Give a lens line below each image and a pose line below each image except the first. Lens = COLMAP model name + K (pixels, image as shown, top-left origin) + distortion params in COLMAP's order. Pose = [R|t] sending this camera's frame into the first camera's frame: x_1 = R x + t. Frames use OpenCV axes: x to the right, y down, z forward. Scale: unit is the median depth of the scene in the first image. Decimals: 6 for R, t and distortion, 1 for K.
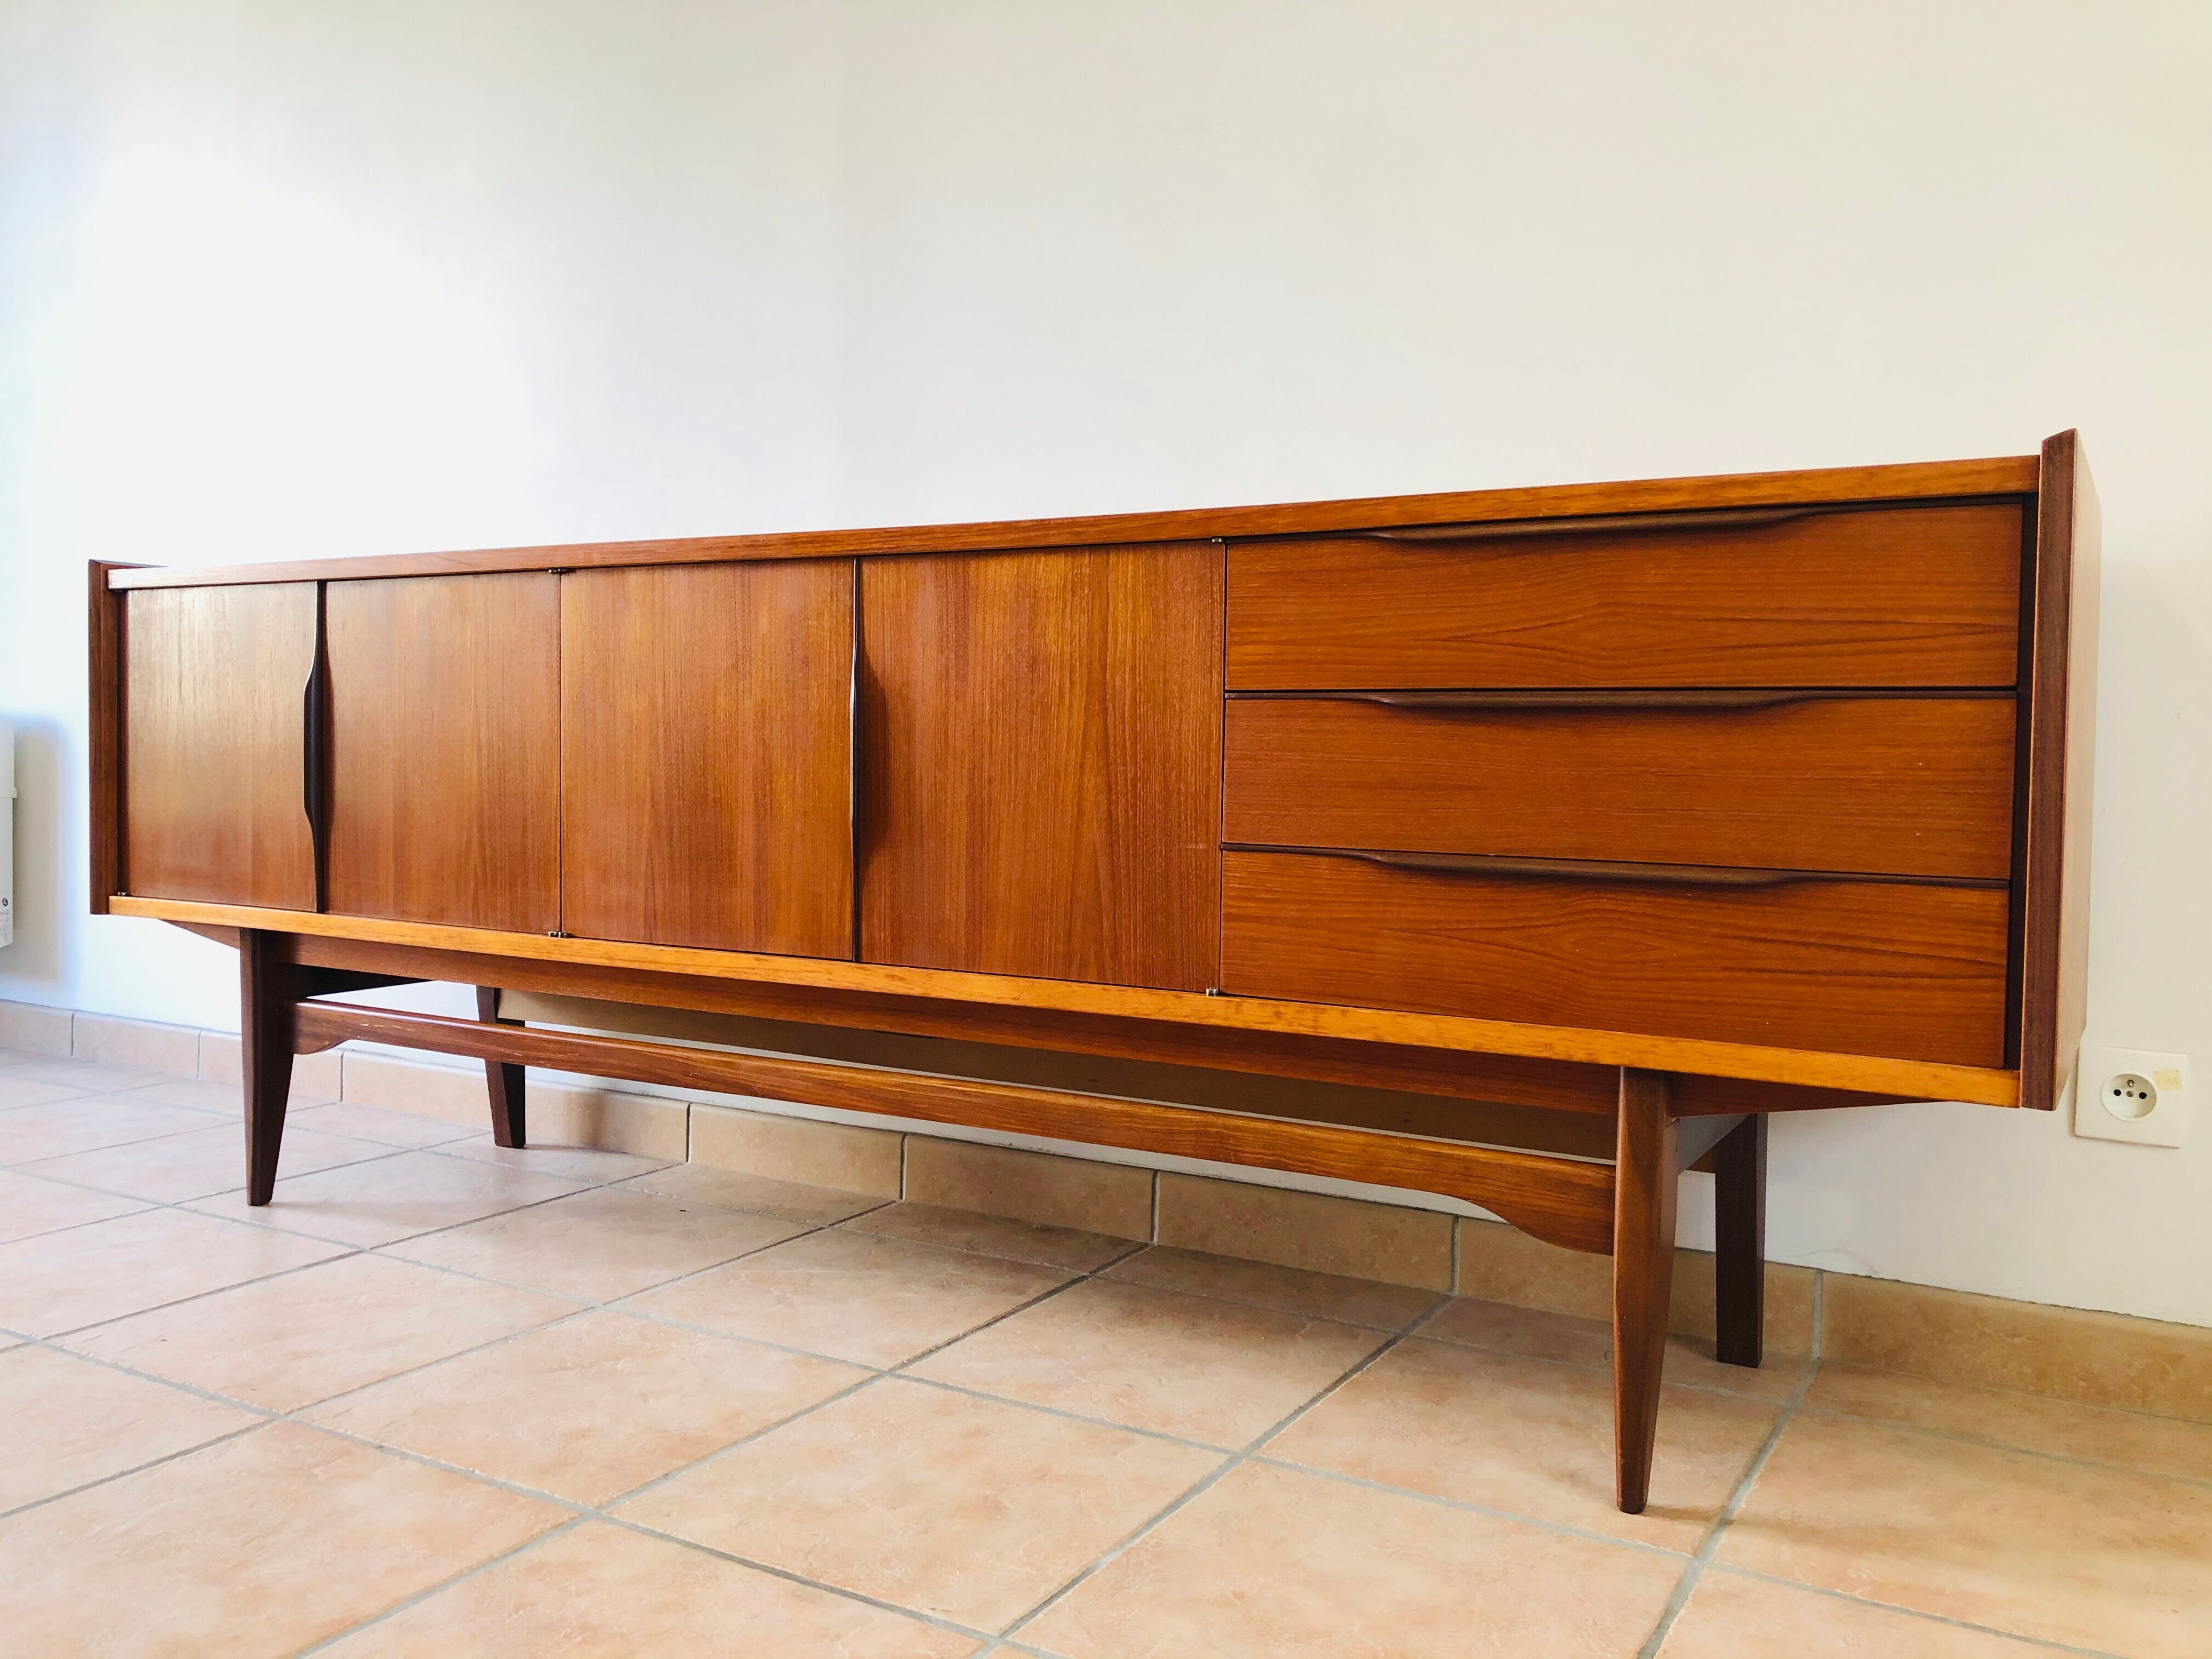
lens RADIAL K [[1817.6, 0, 1084.2], [0, 1817.6, 802.2], [0, 0, 1]] dist [0.012416, -0.010580]
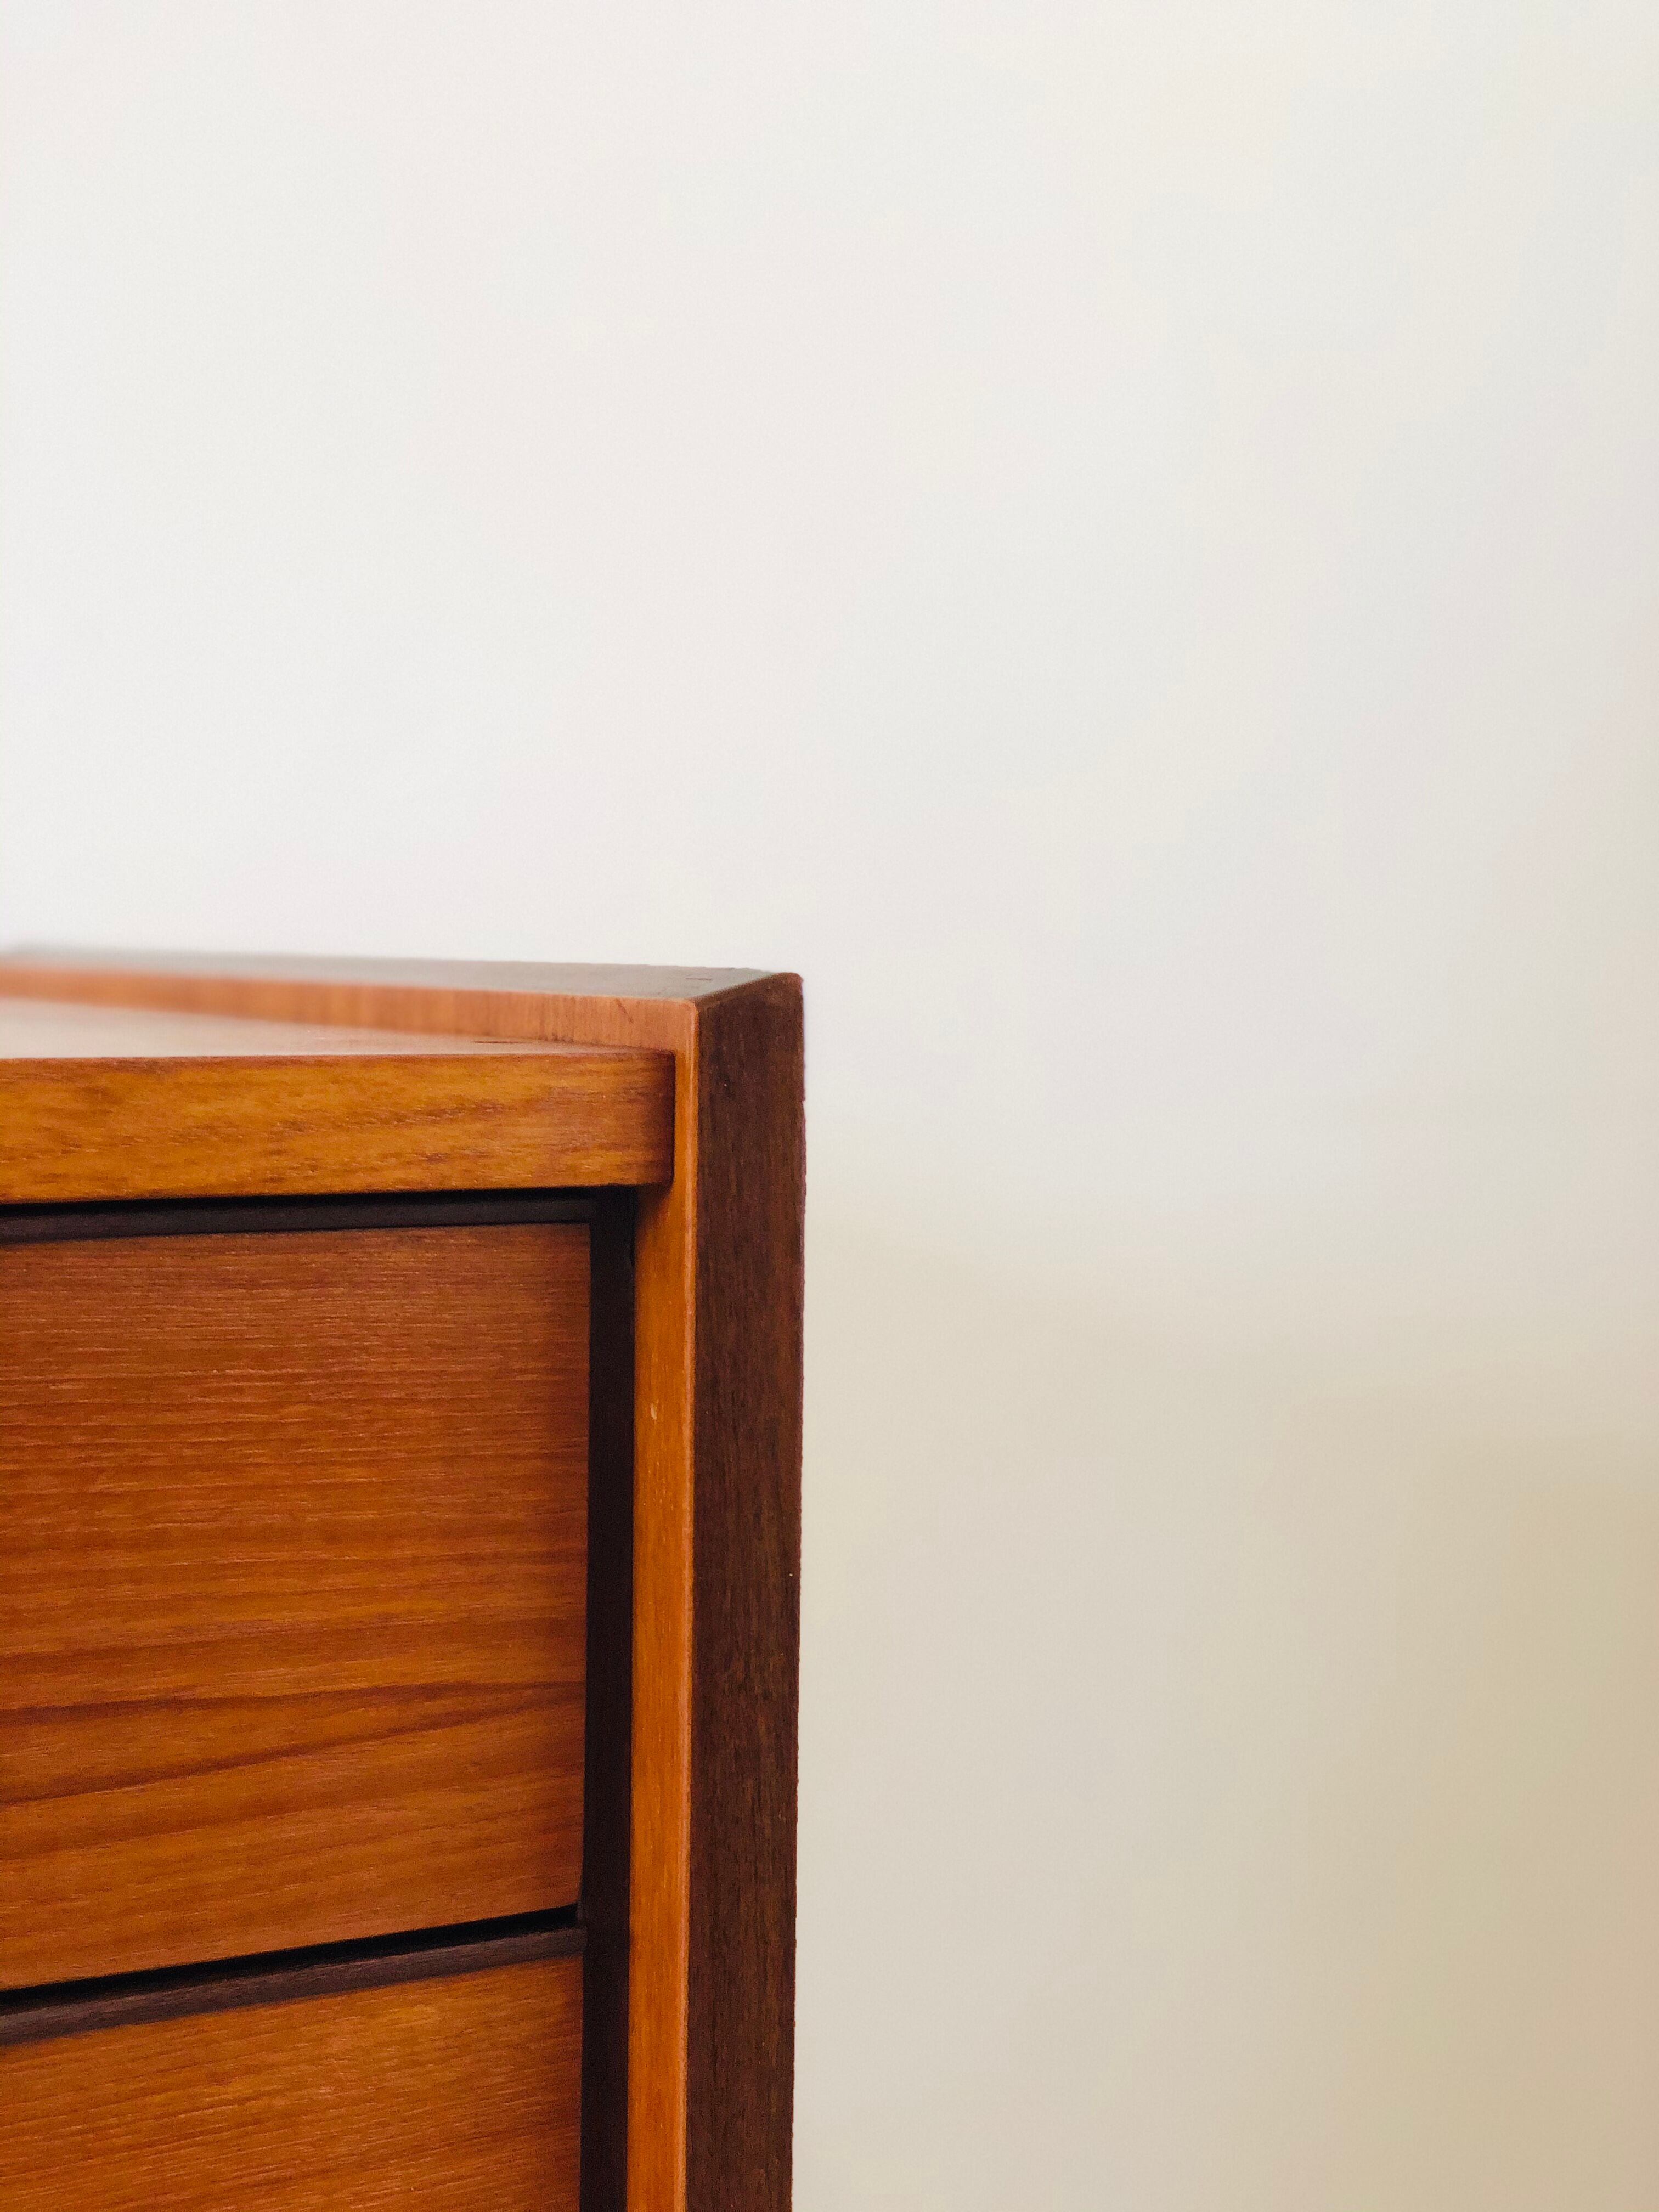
lens RADIAL K [[3316.3, 0, 841.4], [0, 3316.3, 1104.9], [0, 0, 1]] dist [0.060929, 0.039589]
pose [[0.482249, -0.047774, 0.874731, 0.095626], [0.021354, 0.998856, 0.042781, -0.172181], [-0.875774, -0.001952, 0.482718, 0.630339]]
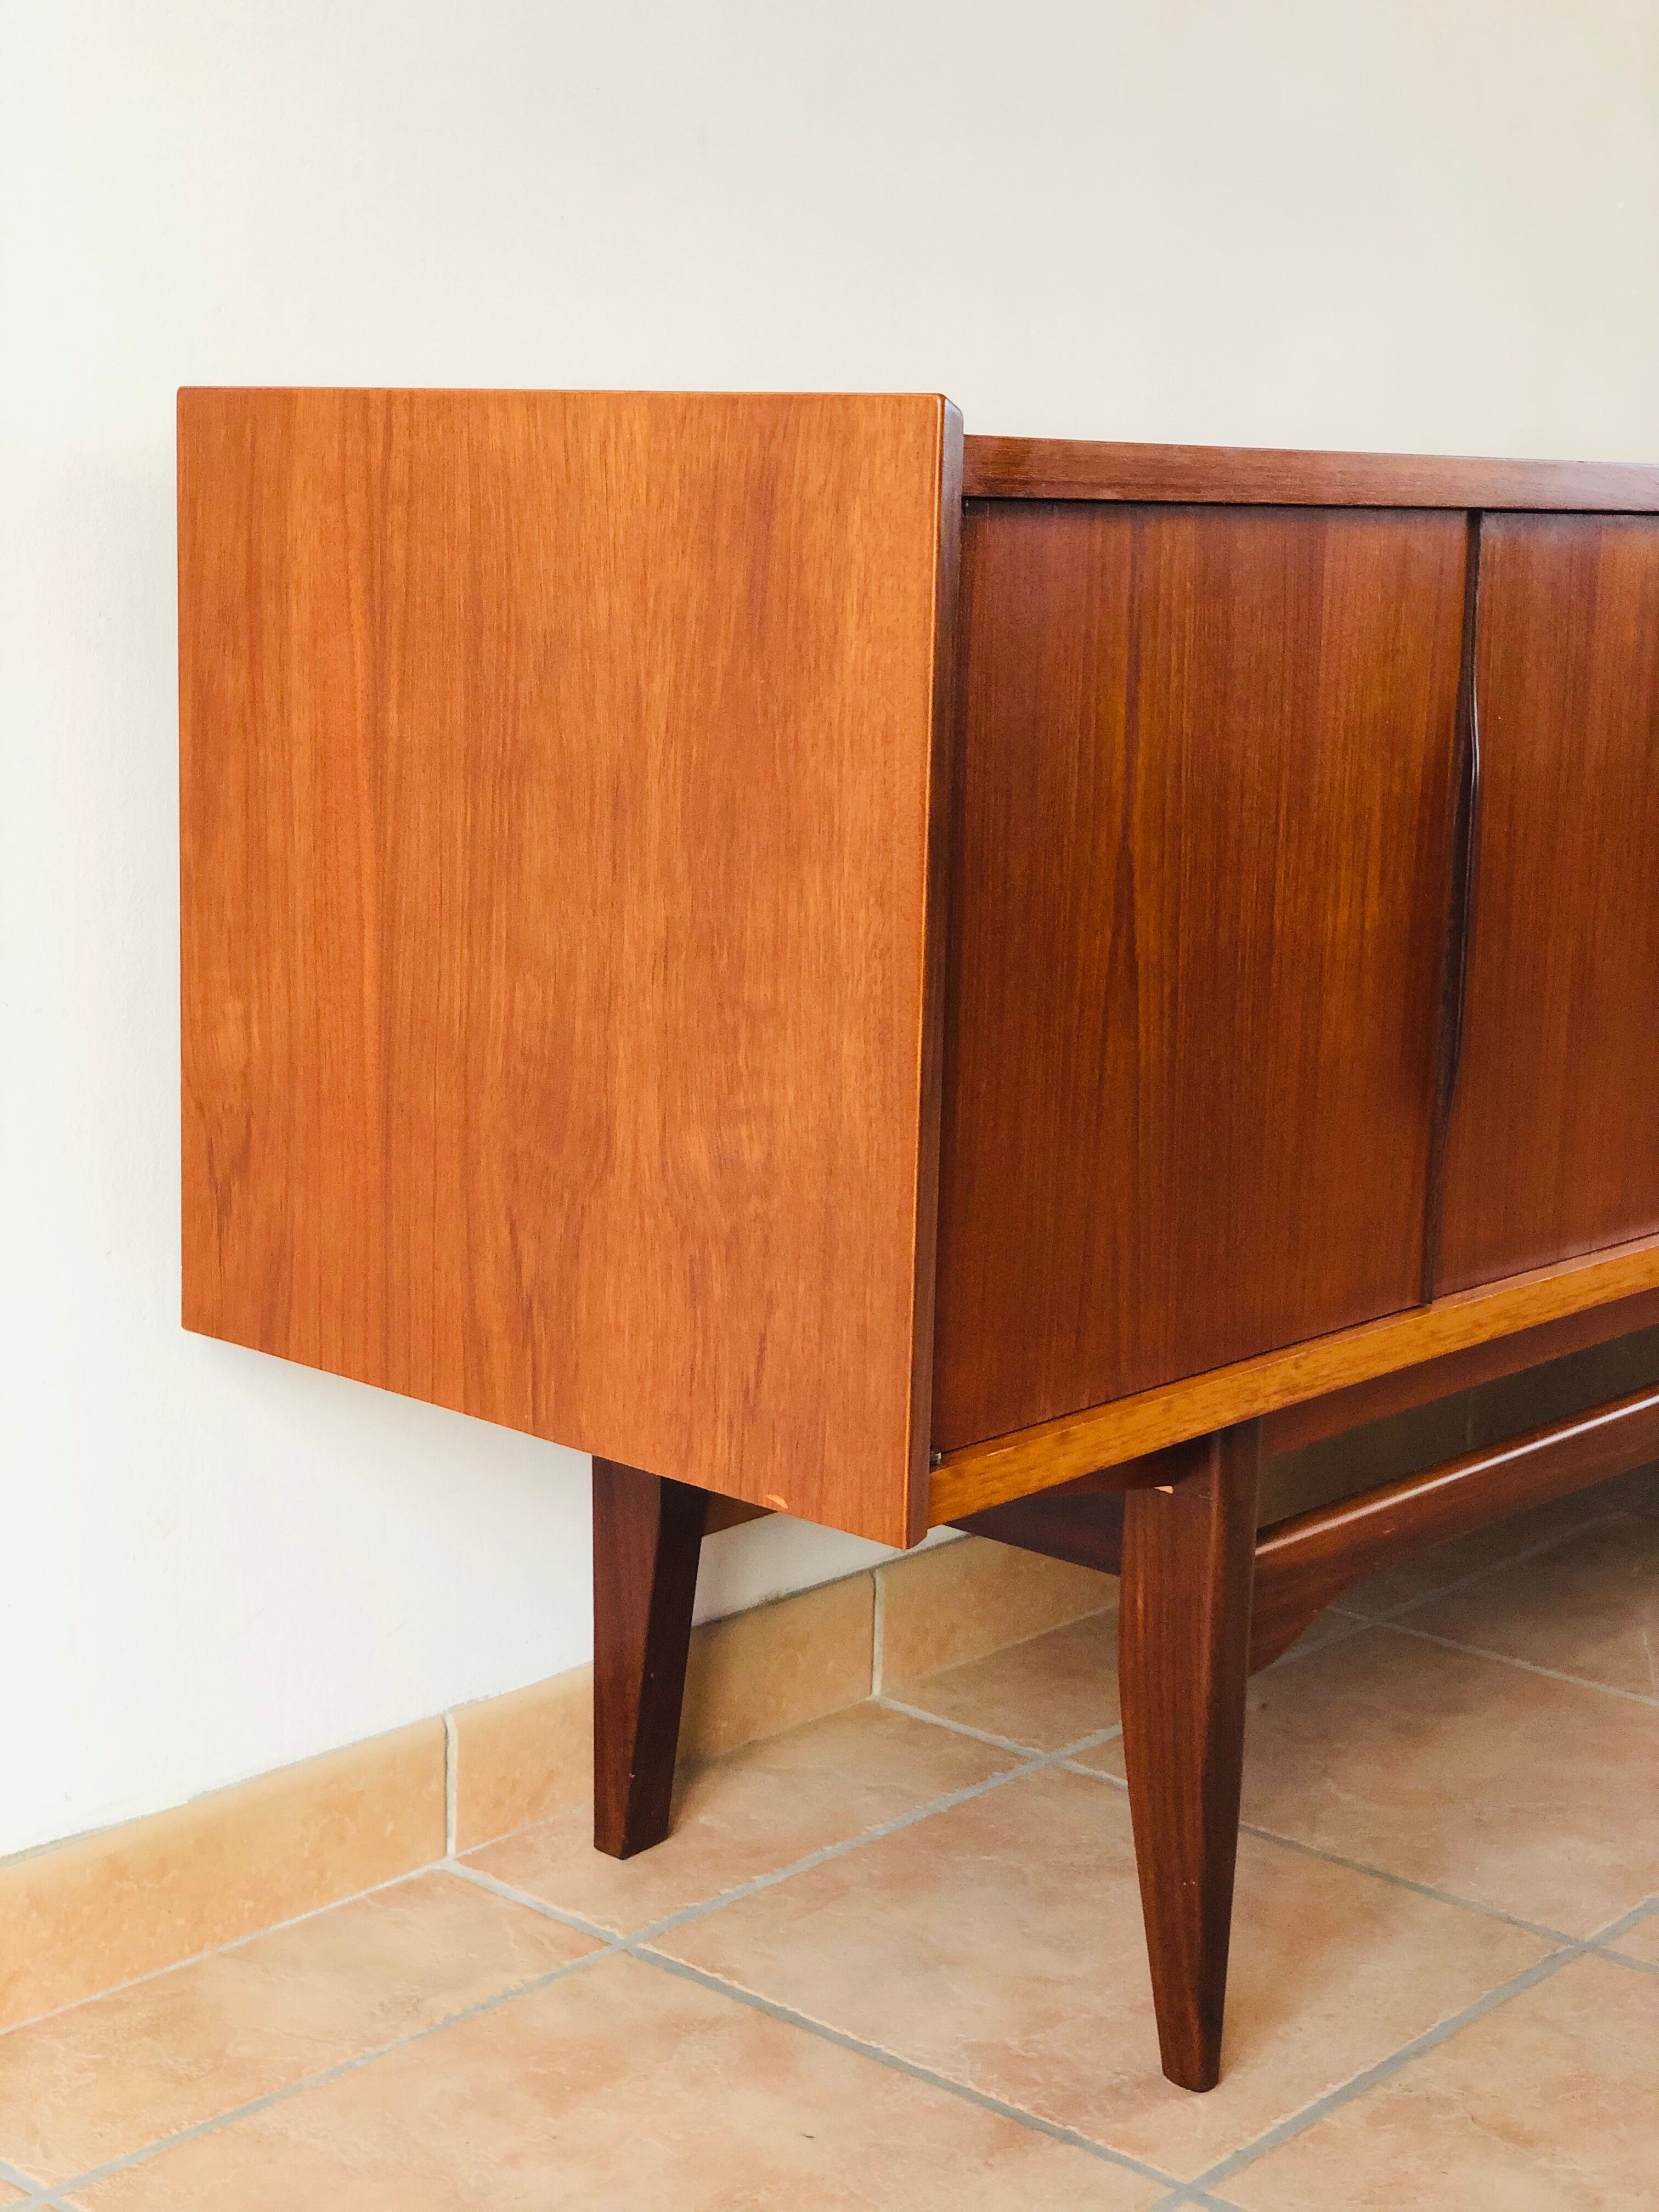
lens RADIAL K [[3316.3, 0, 841.4], [0, 3316.3, 1104.9], [0, 0, 1]] dist [0.060929, 0.039589]
pose [[0.190277, -0.189264, 0.963314, -1.760303], [0.005419, 0.981428, 0.191753, -0.199310], [-0.981715, -0.031266, 0.187769, 1.476434]]
